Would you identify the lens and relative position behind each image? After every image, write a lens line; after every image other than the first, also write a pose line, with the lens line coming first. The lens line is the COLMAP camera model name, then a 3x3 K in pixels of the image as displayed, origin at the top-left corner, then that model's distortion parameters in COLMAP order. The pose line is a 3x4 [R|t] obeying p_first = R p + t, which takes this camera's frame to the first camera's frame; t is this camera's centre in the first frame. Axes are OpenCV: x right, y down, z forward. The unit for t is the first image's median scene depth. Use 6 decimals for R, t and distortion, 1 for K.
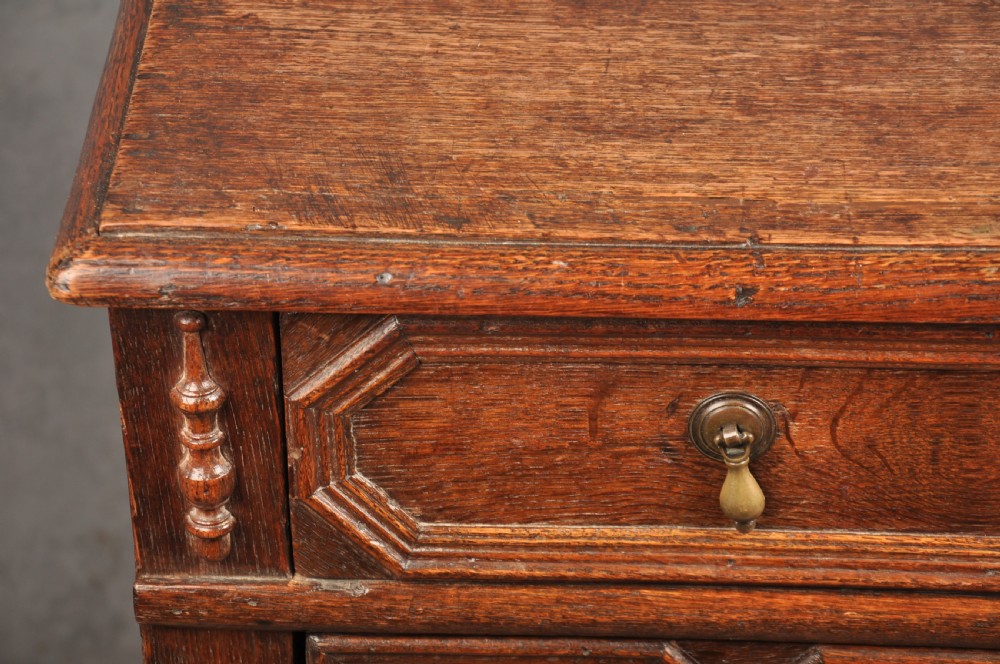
lens RADIAL K [[3217.3, 0, 497.7], [0, 3217.3, 331.8], [0, 0, 1]] dist [0.800652, 1.547523]
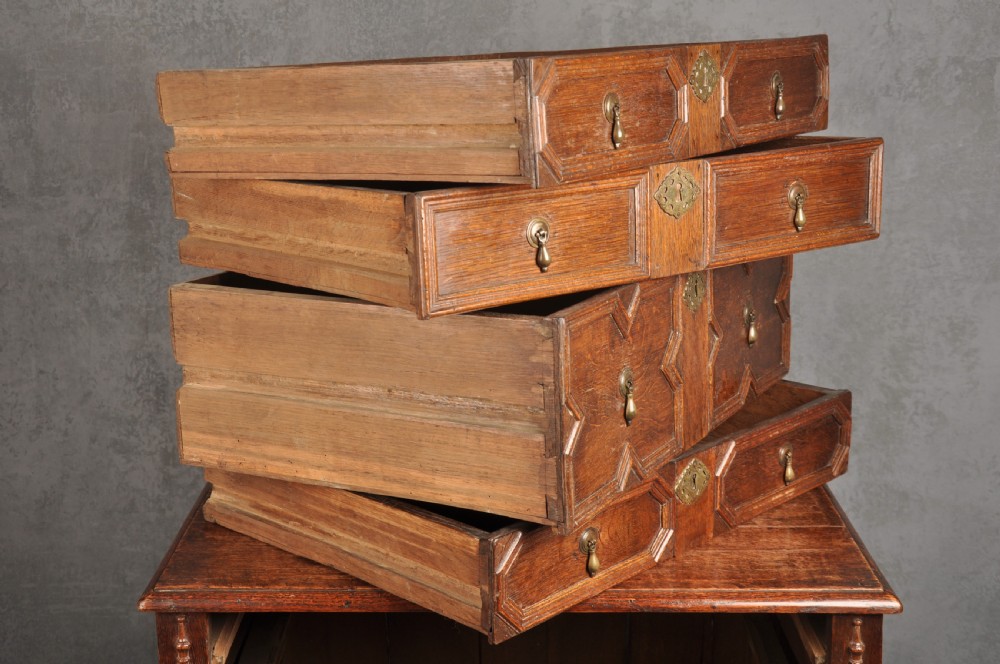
lens RADIAL K [[1510.3, 0, 494.5], [0, 1510.3, 328.4], [0, 0, 1]] dist [0.101322, 0.613586]
pose [[0.999504, -0.001177, 0.031475, 0.176575], [0.011922, 0.939079, -0.343496, 0.258562], [-0.029153, 0.343701, 0.938627, -0.571893]]
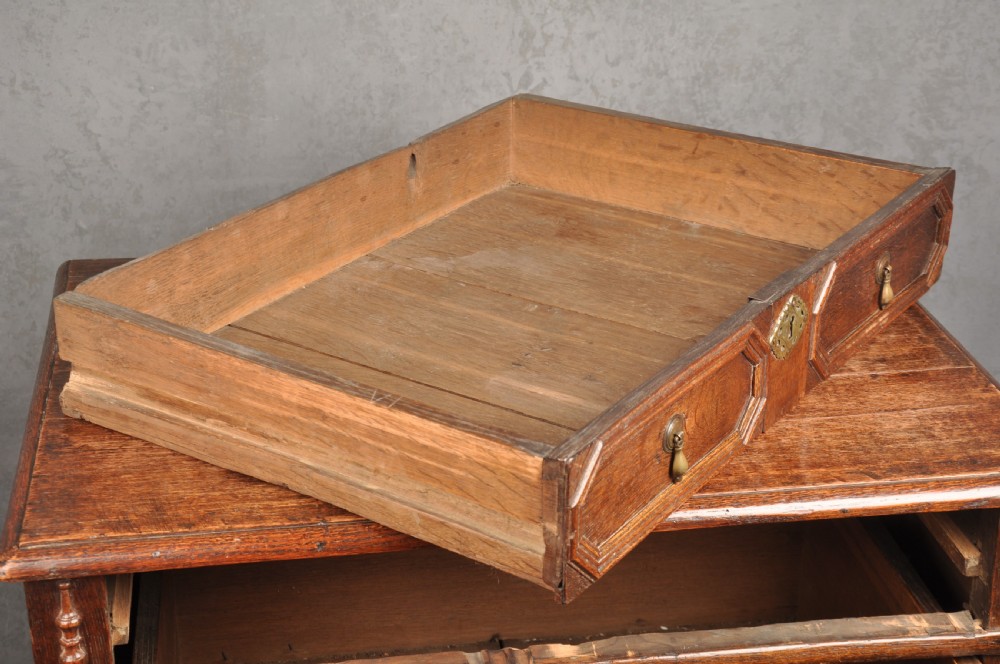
lens RADIAL K [[1709.6, 0, 493.1], [0, 1709.6, 336.4], [0, 0, 1]] dist [0.213093, 0.485006]
pose [[0.982312, -0.066080, 0.175204, -0.006394], [0.094281, 0.982948, -0.157872, 0.045202], [-0.161784, 0.171598, 0.971792, -0.210662]]
